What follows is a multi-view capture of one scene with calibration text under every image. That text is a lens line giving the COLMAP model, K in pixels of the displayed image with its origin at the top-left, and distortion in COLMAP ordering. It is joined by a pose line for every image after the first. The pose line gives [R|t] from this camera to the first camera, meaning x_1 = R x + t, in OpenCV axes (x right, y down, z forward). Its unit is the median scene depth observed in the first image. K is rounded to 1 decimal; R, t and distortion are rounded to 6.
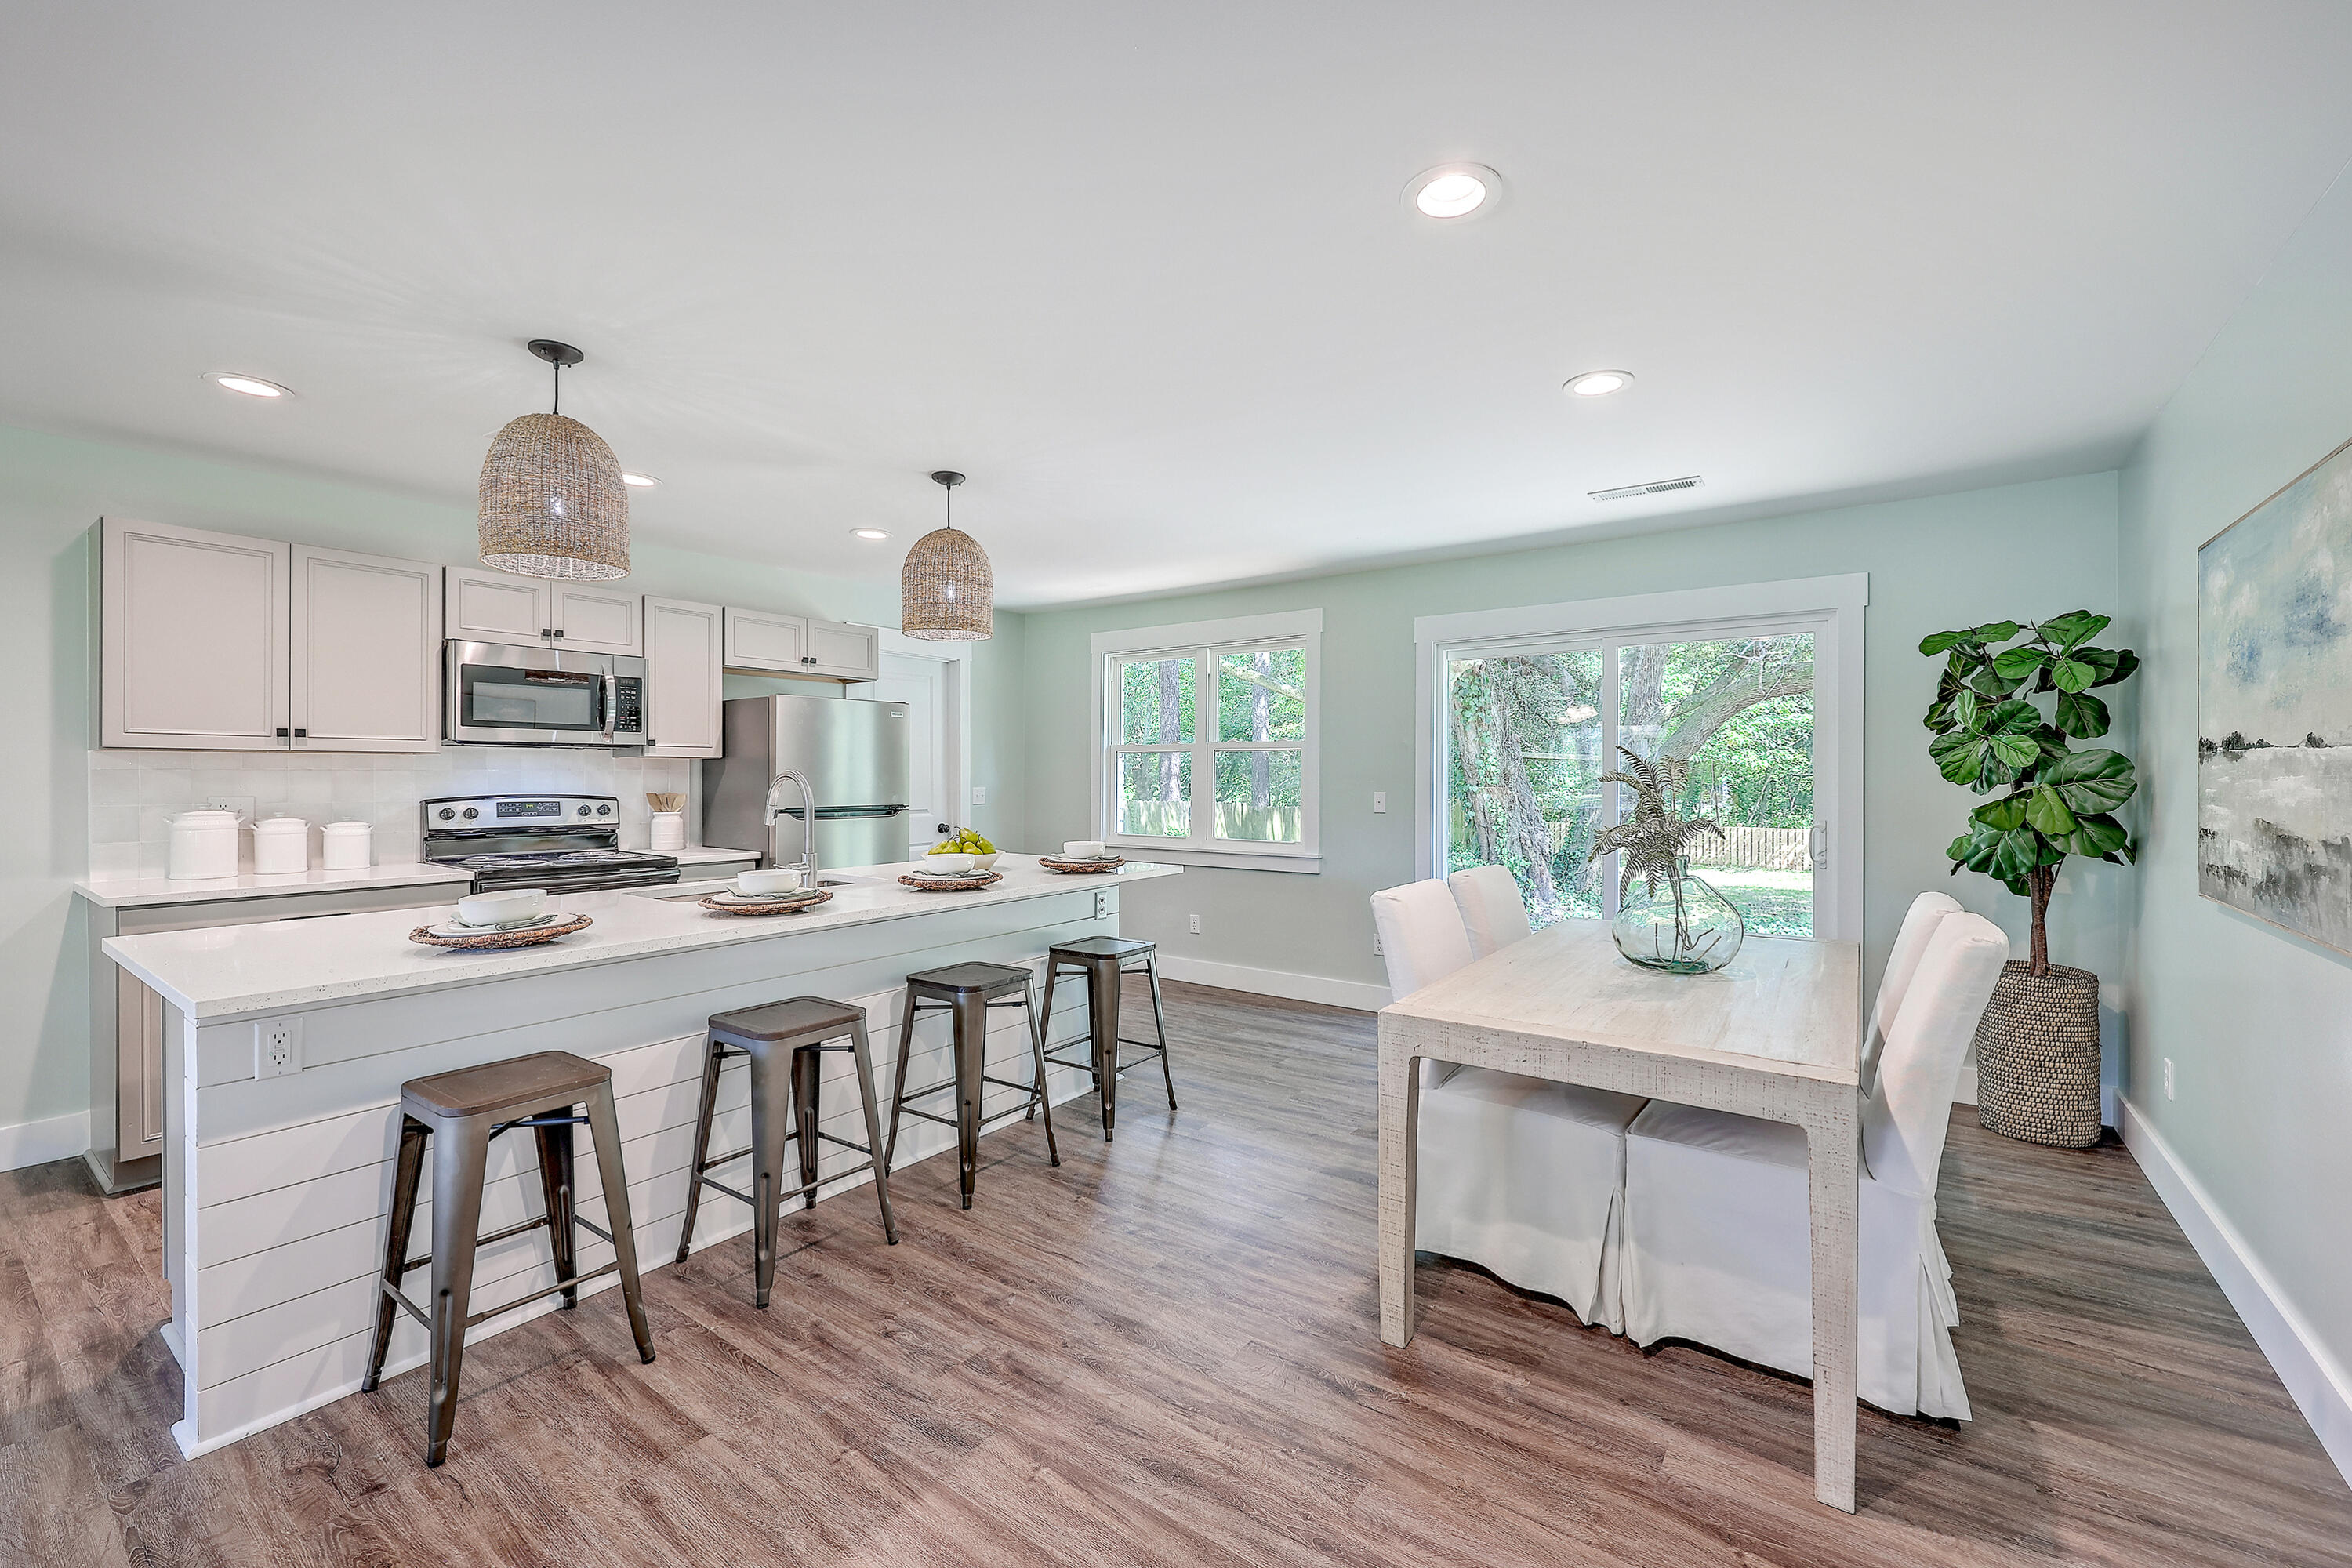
lens RADIAL K [[961.6, 0, 1182.0], [0, 961.6, 775.9], [0, 0, 1]] dist [-0.000057, 0.000532]
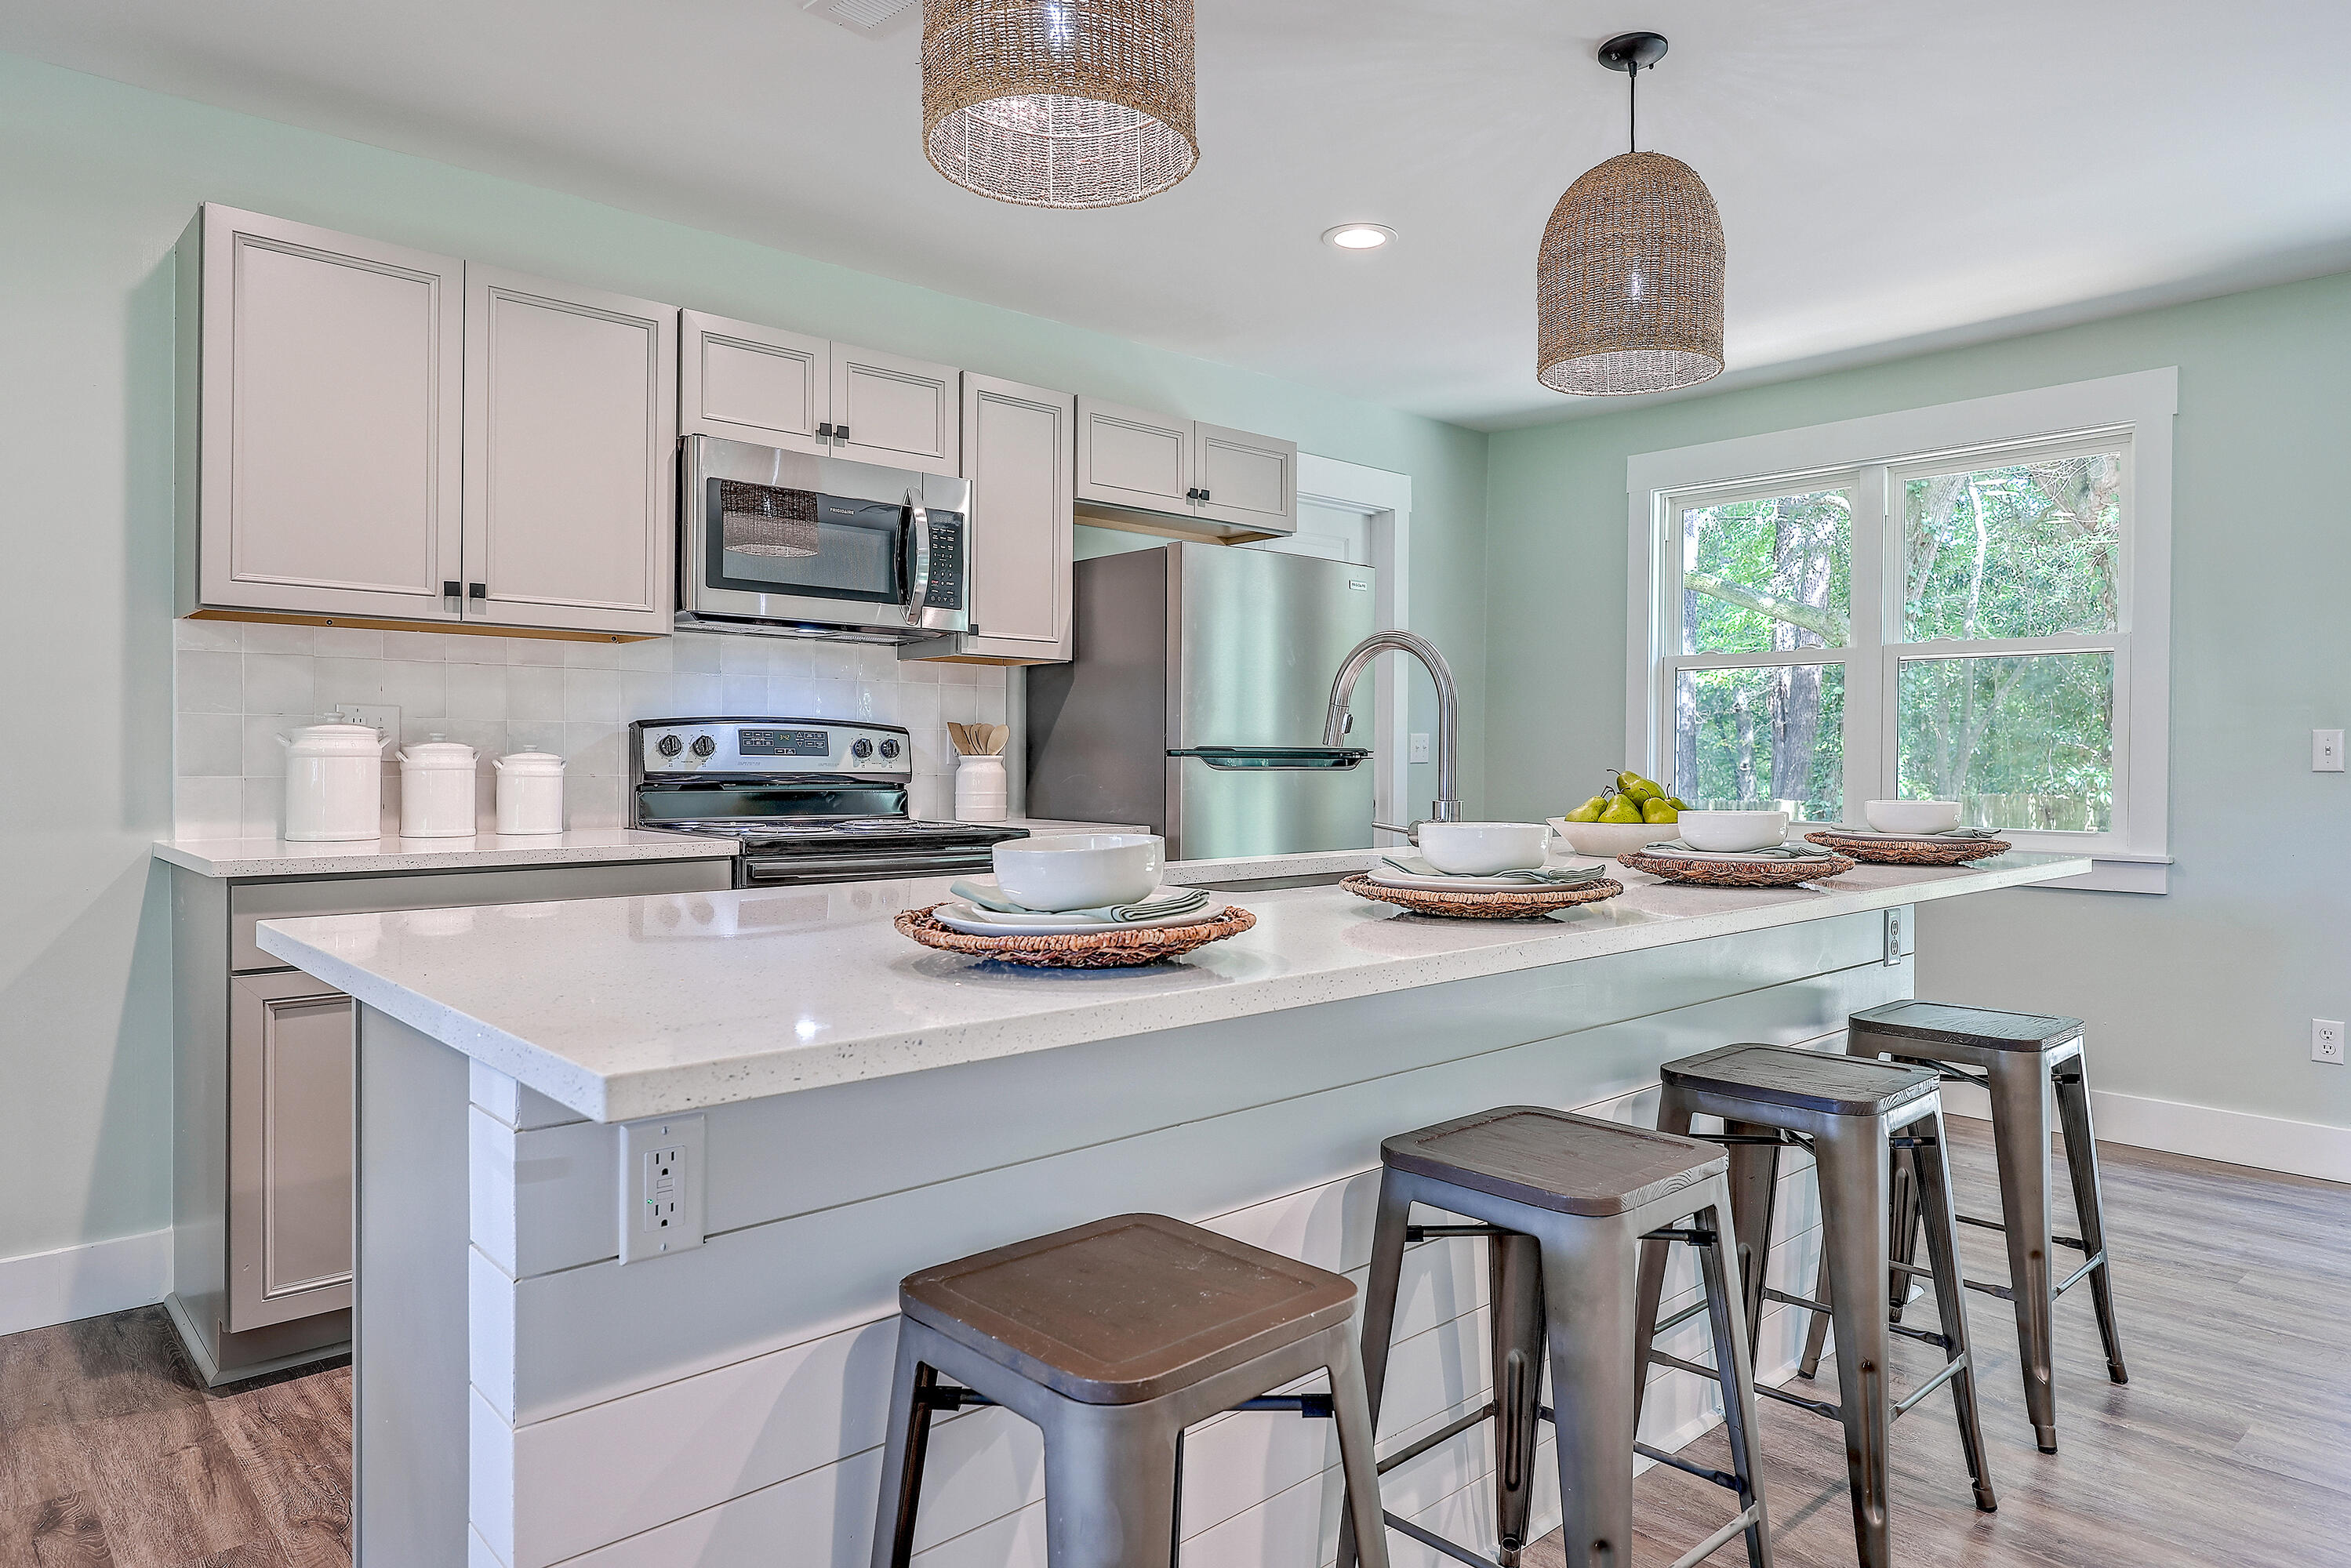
lens RADIAL K [[1430.2, 0, 1167.9], [0, 1430.2, 764.4], [0, 0, 1]] dist [0.001908, 0.000906]
pose [[0.978627, 0.005457, -0.205571, -0.317854], [-0.005456, 0.999985, 0.000574, 0.053049], [0.205571, 0.000560, 0.978642, 0.234946]]
